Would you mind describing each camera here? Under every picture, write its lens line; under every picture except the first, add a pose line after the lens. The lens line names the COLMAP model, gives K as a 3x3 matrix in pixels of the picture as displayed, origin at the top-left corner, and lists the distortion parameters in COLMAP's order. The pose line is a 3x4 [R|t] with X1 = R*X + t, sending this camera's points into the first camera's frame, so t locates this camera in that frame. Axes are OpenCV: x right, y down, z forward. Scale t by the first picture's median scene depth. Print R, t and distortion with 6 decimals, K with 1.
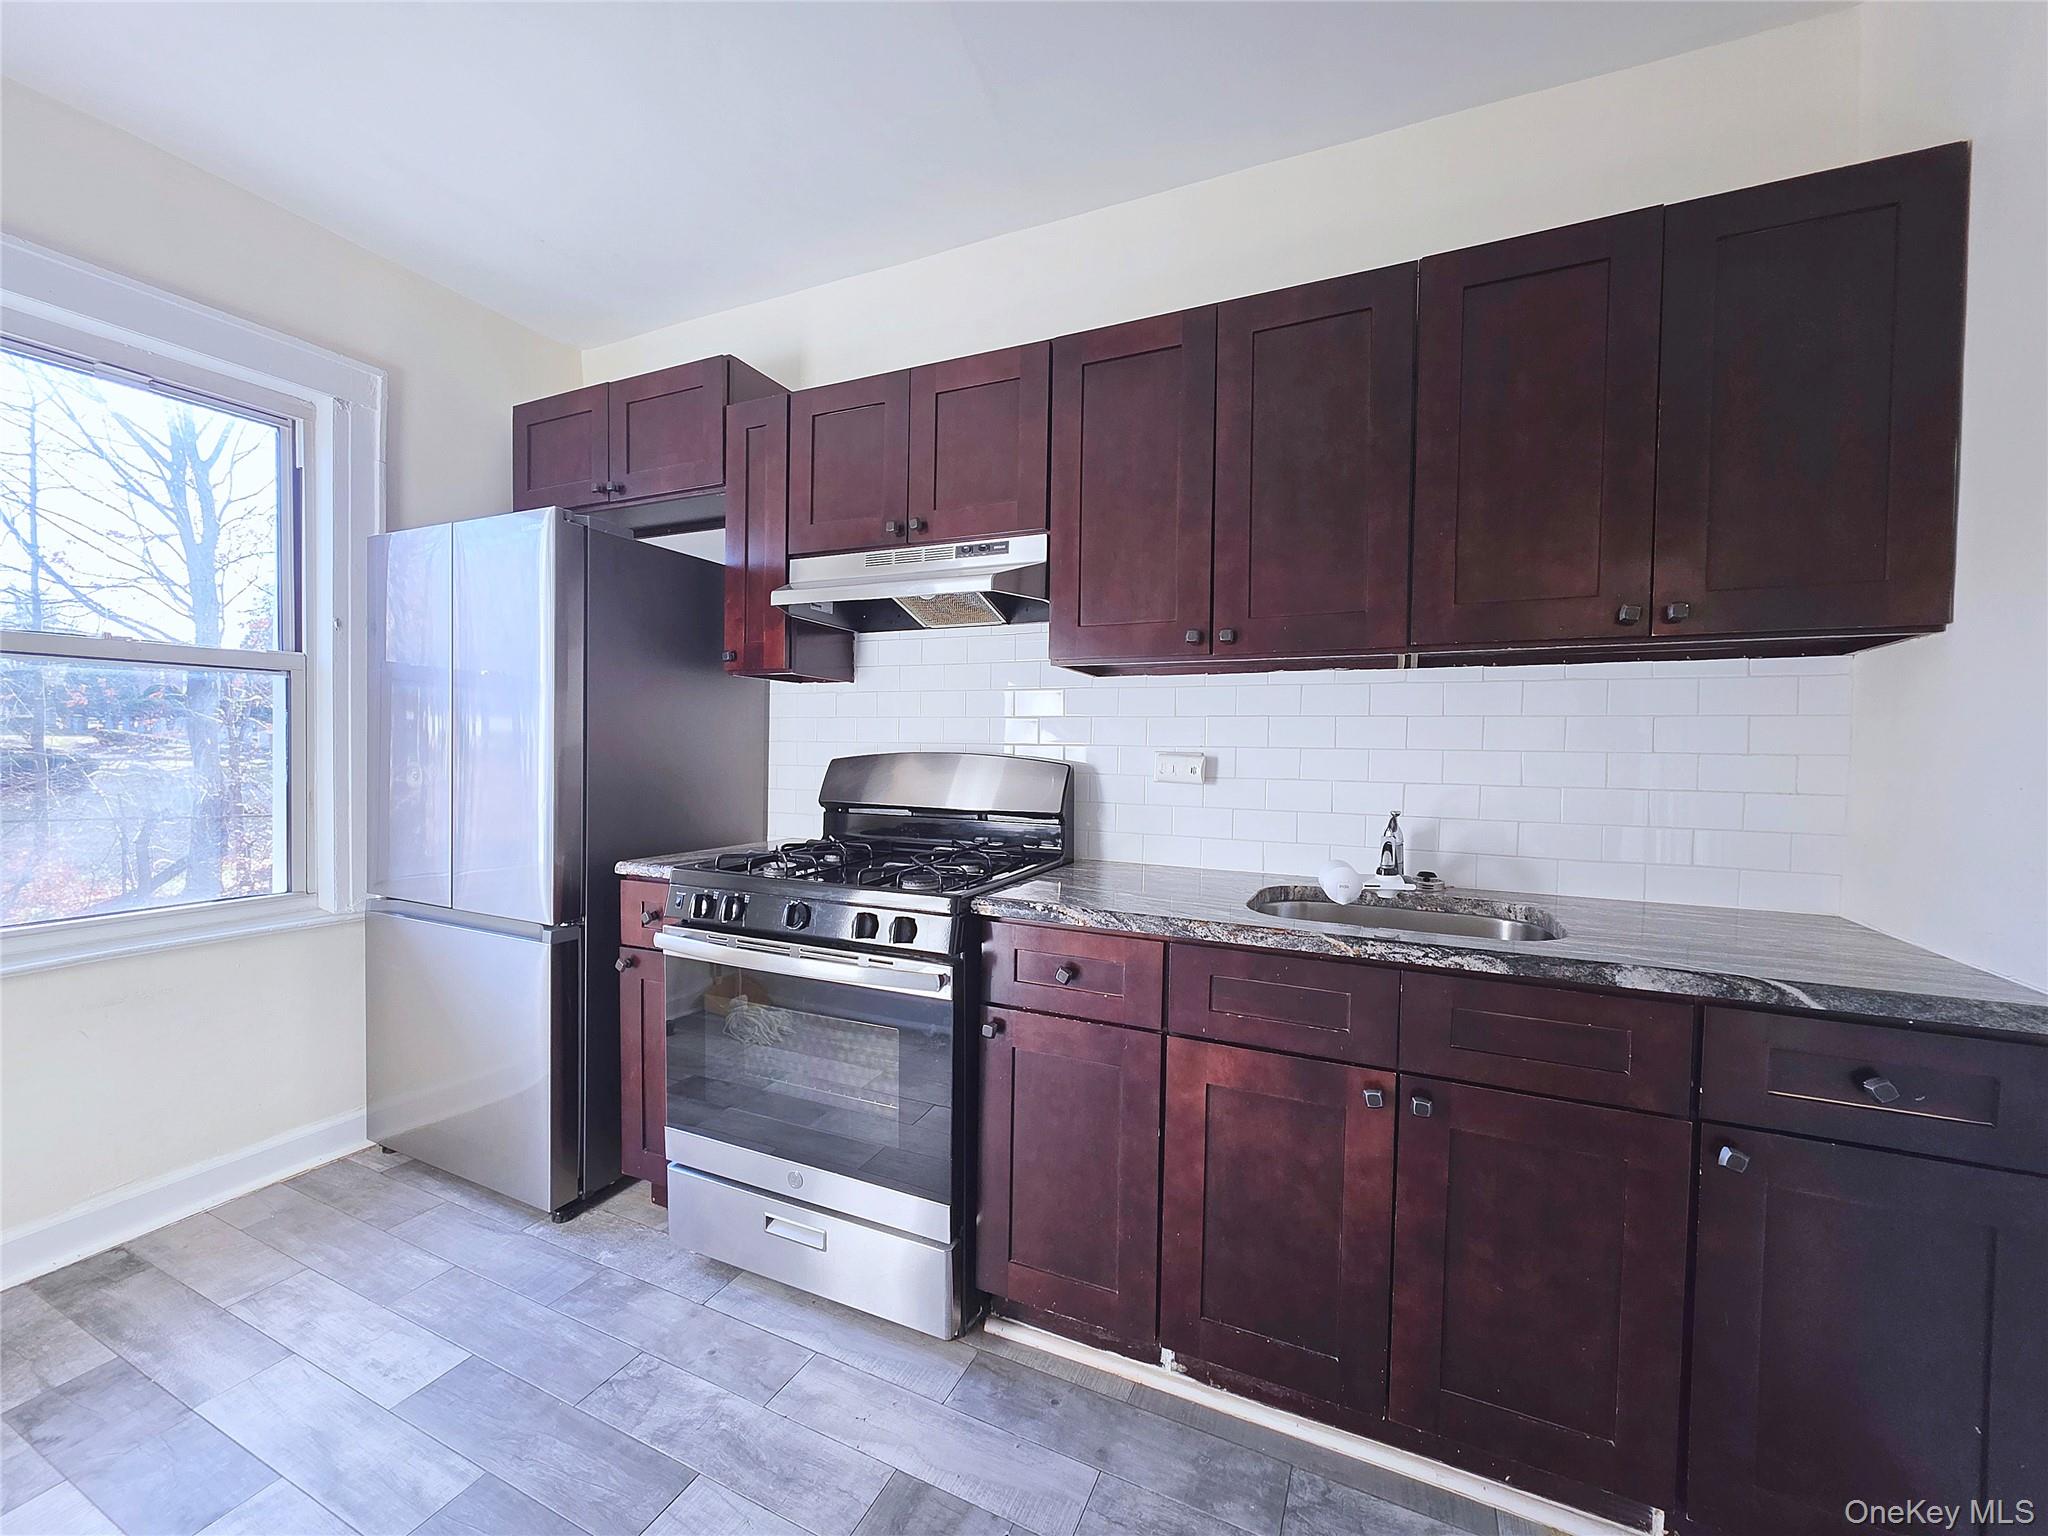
lens RADIAL K [[816.8, 0, 1021.6], [0, 816.8, 761.9], [0, 0, 1]] dist [0.005041, -0.001421]
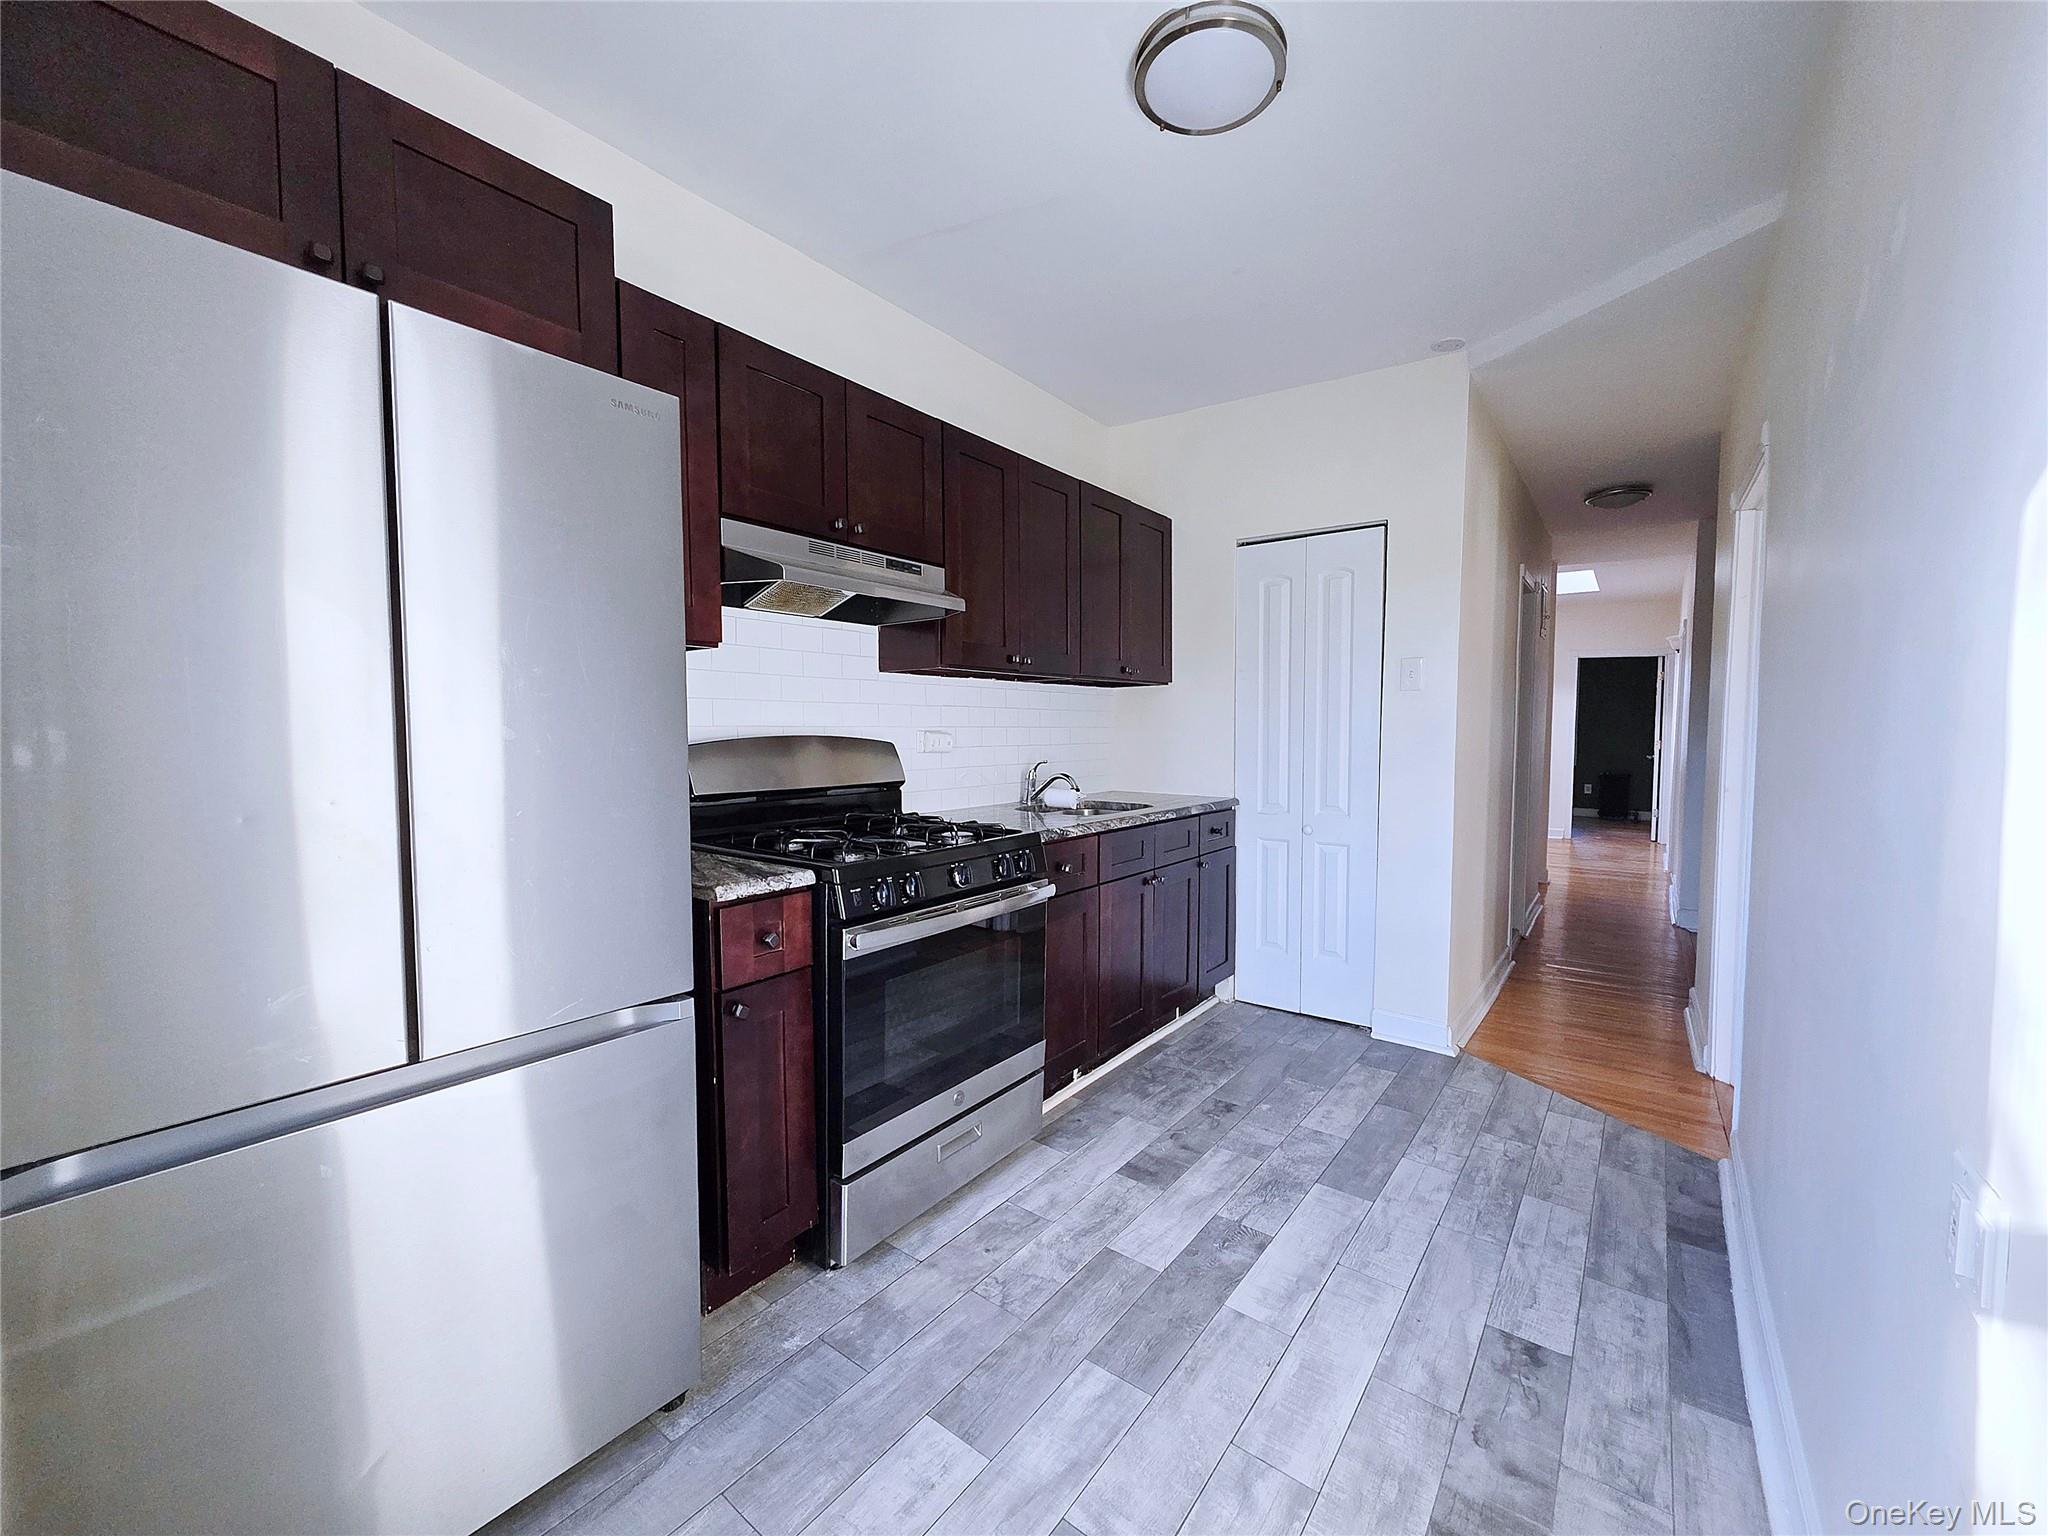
lens RADIAL K [[816.8, 0, 1017.2], [0, 816.8, 772.7], [0, 0, 1]] dist [0.005041, -0.001421]
pose [[0.226328, -0.065838, 0.971824, -1.546446], [0.026822, 0.997756, 0.061348, -0.032832], [-0.973682, 0.012181, 0.227586, 0.724517]]
